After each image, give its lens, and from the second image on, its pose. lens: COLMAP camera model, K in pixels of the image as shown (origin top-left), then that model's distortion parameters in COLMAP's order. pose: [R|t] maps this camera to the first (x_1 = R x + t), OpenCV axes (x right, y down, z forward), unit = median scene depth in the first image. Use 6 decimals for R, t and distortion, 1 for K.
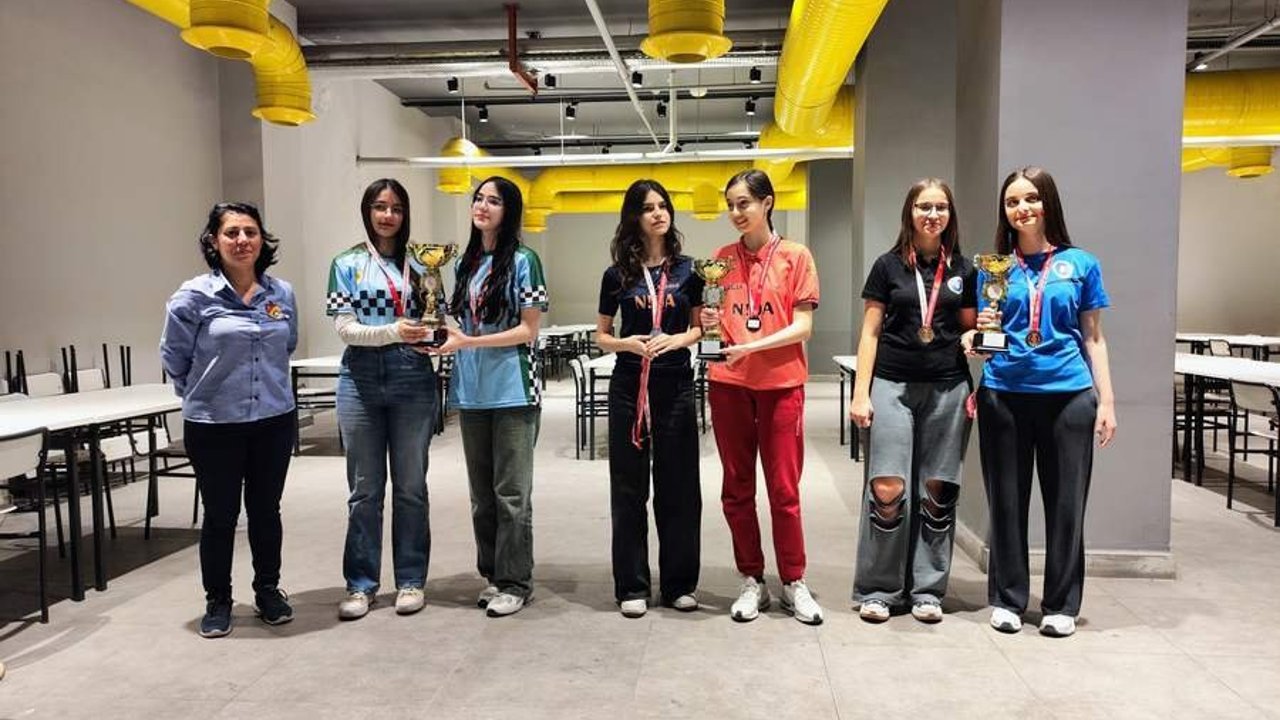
lens RADIAL K [[891.7, 0, 640.4], [0, 891.7, 357.7], [0, 0, 1]] dist [0.004366, -0.003213]
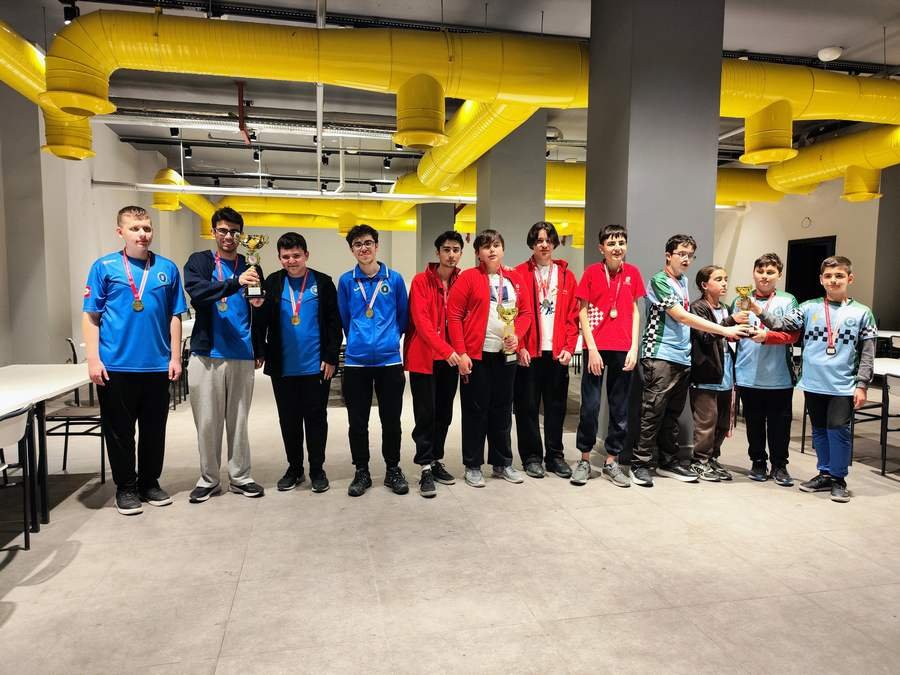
lens RADIAL K [[627.5, 0, 449.6], [0, 627.5, 341.1], [0, 0, 1]] dist [0.010552, -0.001817]
pose [[0.952680, -0.011988, 0.303739, -0.234905], [0.005539, 0.999741, 0.022085, -0.022883], [-0.303925, -0.019357, 0.952499, -0.059366]]
